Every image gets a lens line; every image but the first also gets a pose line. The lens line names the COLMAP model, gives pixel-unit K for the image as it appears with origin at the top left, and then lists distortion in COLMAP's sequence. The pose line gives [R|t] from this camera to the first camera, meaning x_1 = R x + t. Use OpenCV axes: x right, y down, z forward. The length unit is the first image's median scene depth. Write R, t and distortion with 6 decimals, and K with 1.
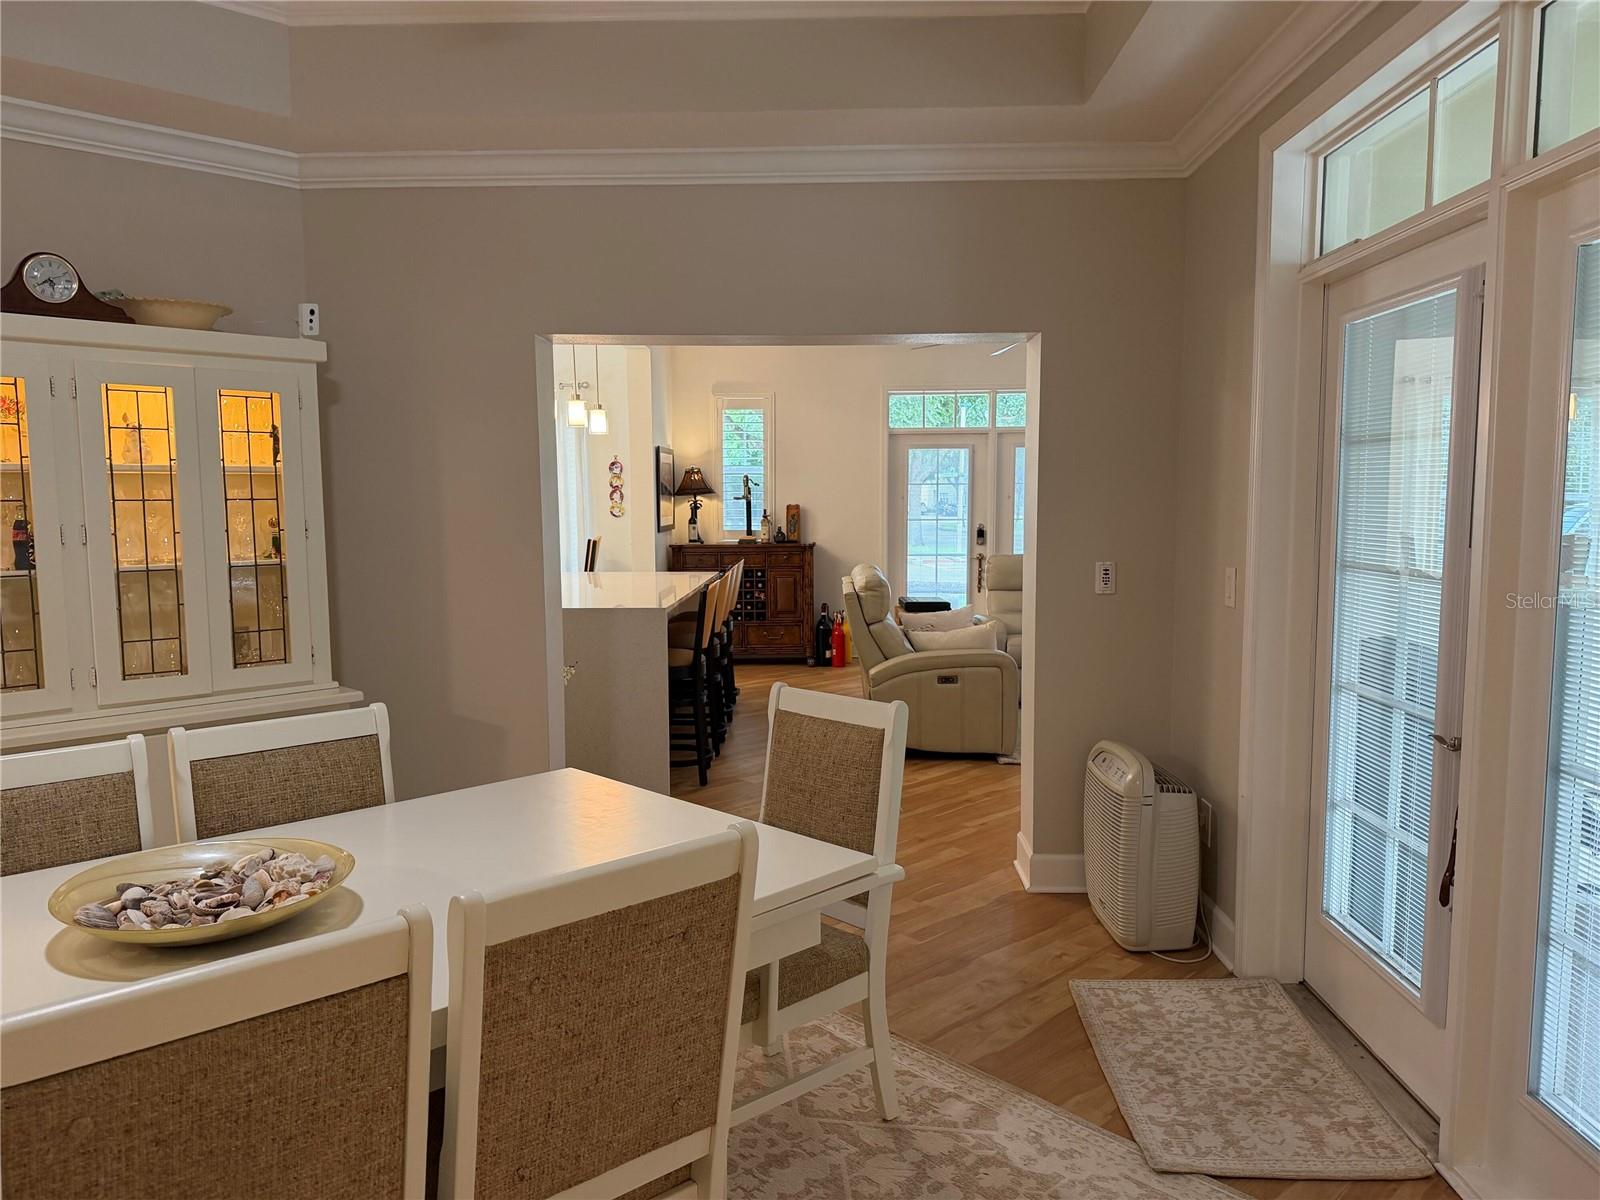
lens RADIAL K [[1121.4, 0, 800.0], [0, 1121.4, 600.0], [0, 0, 1]] dist [0.121474, -0.215540]
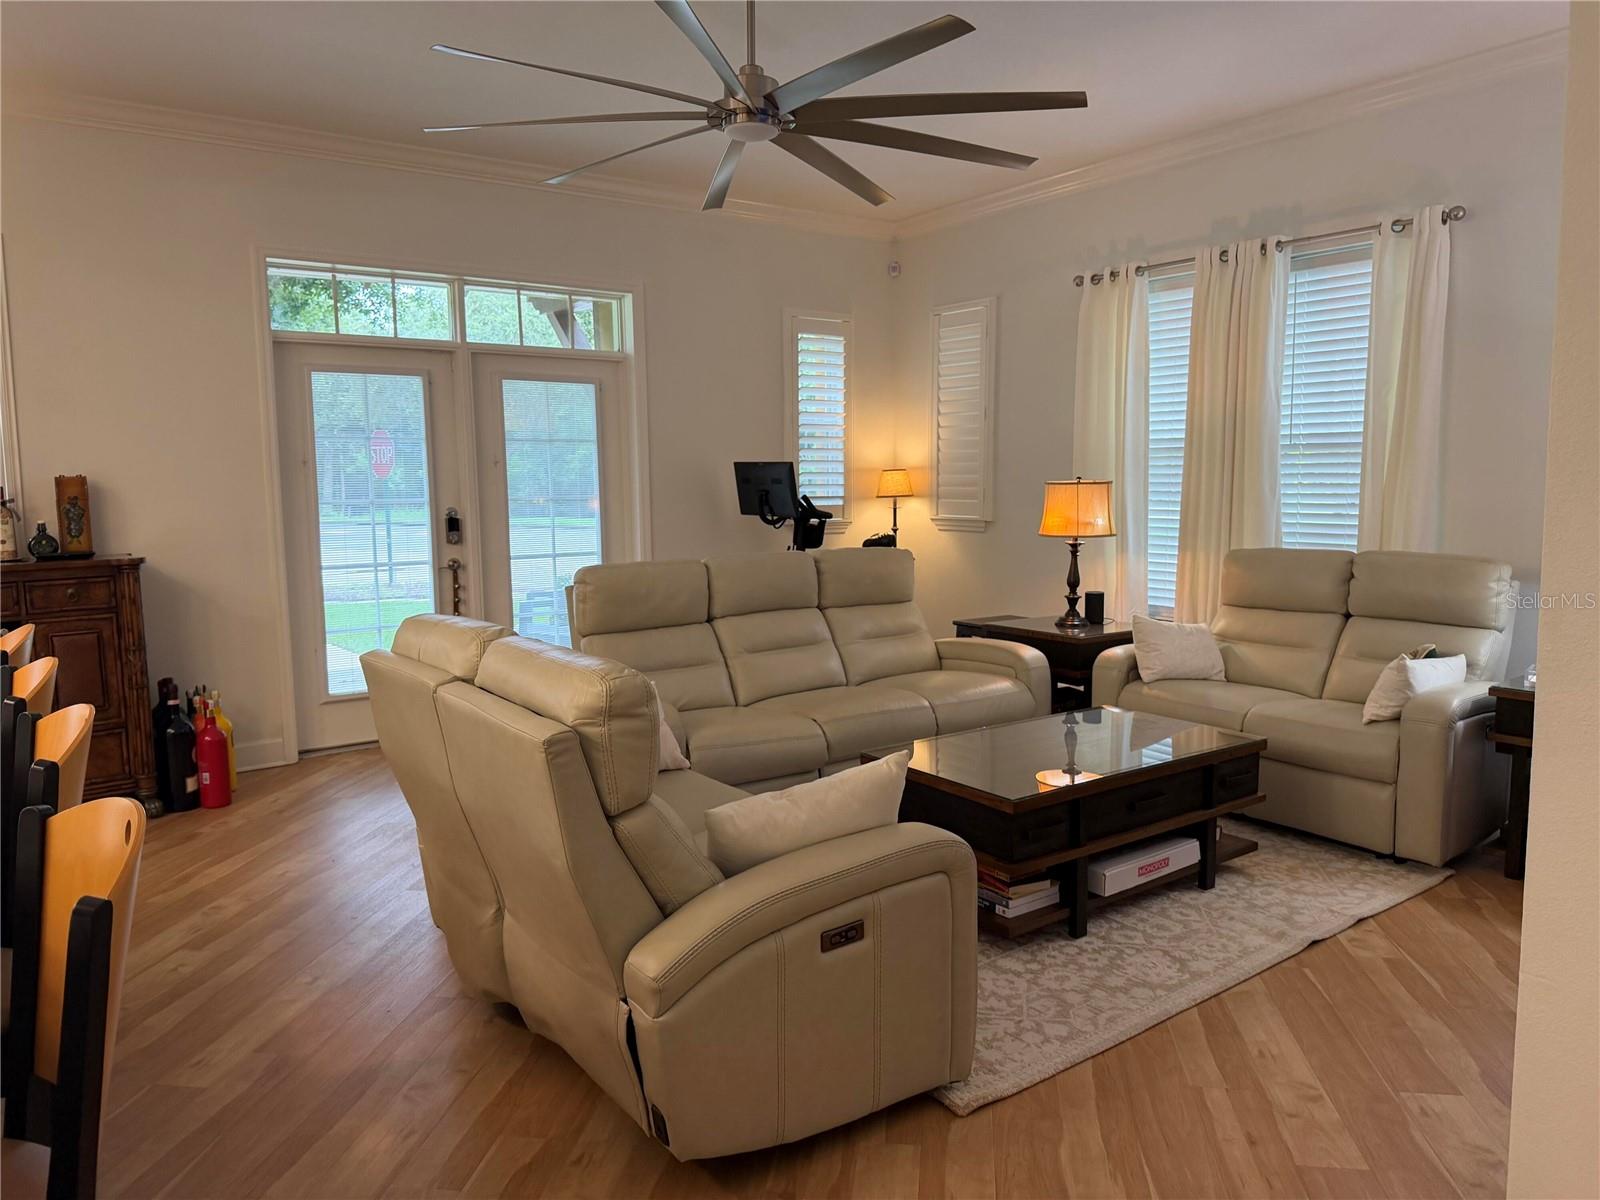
lens RADIAL K [[1121.4, 0, 800.0], [0, 1121.4, 600.0], [0, 0, 1]] dist [0.121474, -0.215540]
pose [[0.789287, -0.074127, 0.609534, -0.059199], [0.062379, 0.997230, 0.040501, -0.033199], [-0.610848, 0.006055, 0.791725, 0.433139]]
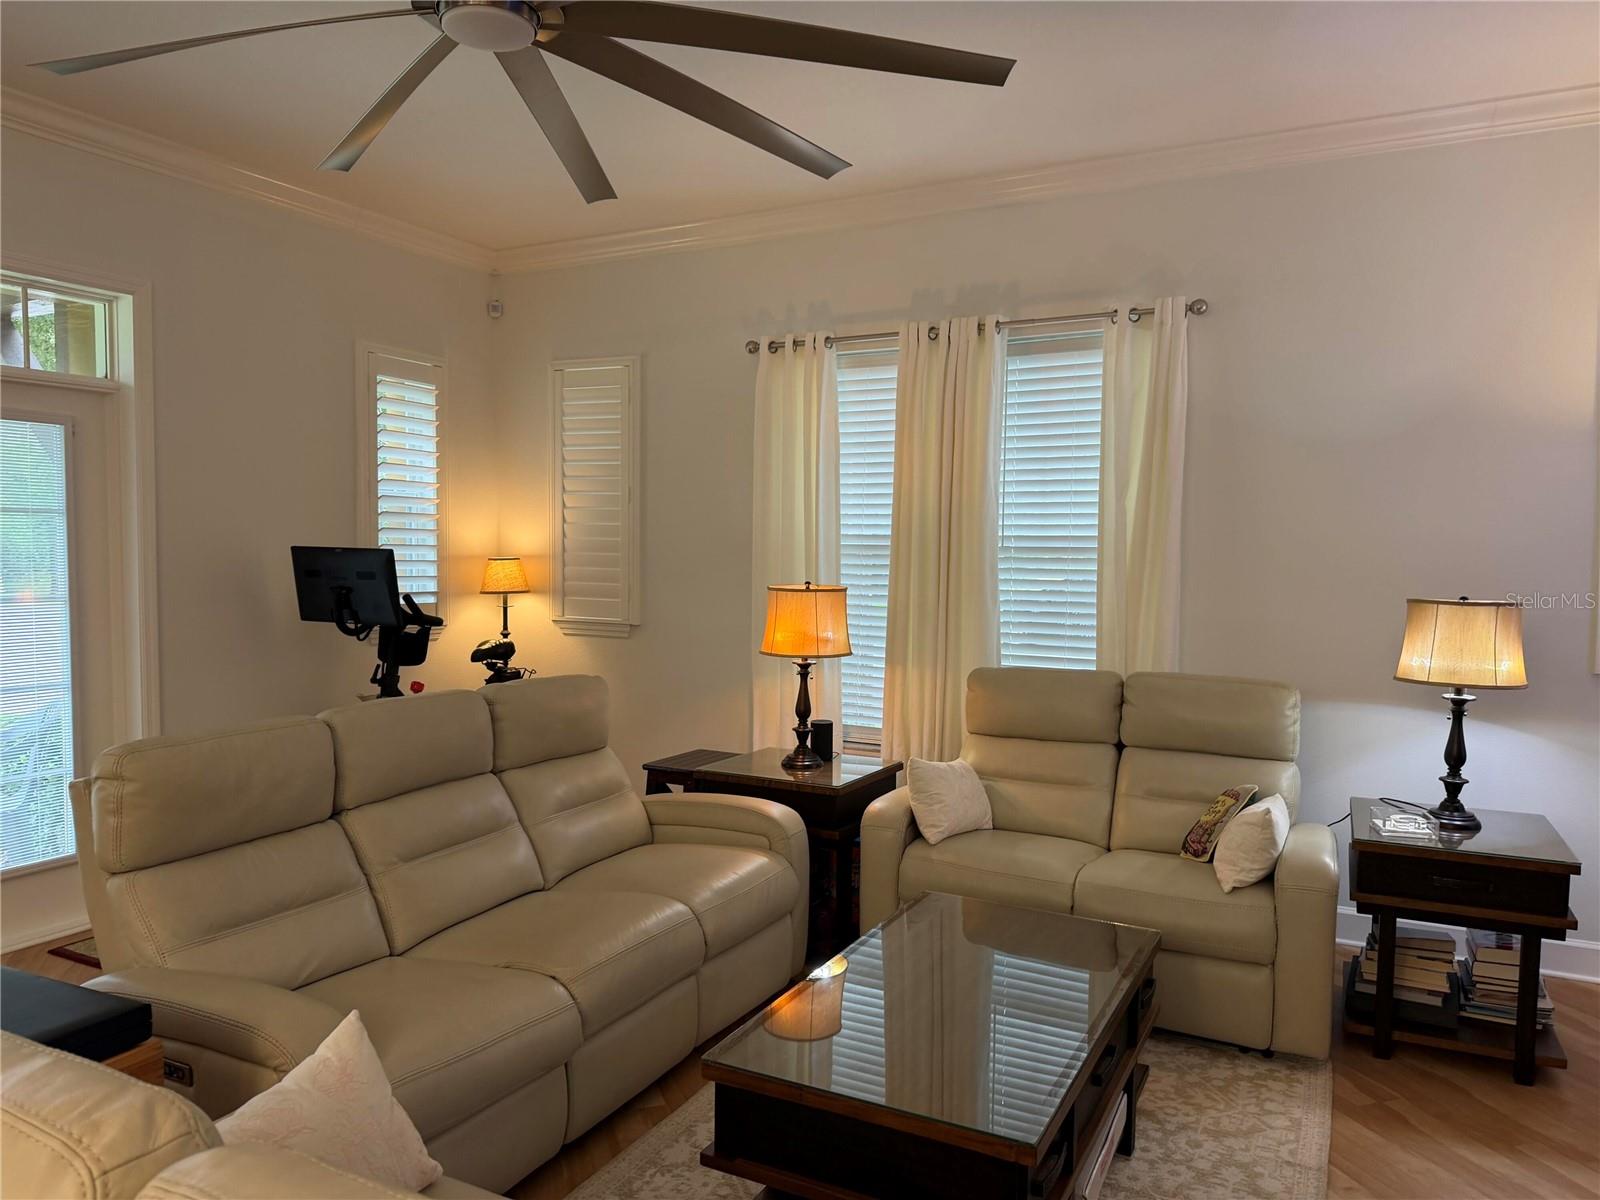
lens RADIAL K [[1112.7, 0, 796.9], [0, 1112.7, 608.5], [0, 0, 1]] dist [0.122639, -0.201899]
pose [[0.433061, -0.042476, 0.900363, -0.011401], [0.067295, 0.997625, 0.014696, -0.057533], [-0.898849, 0.054226, 0.434891, 0.593770]]
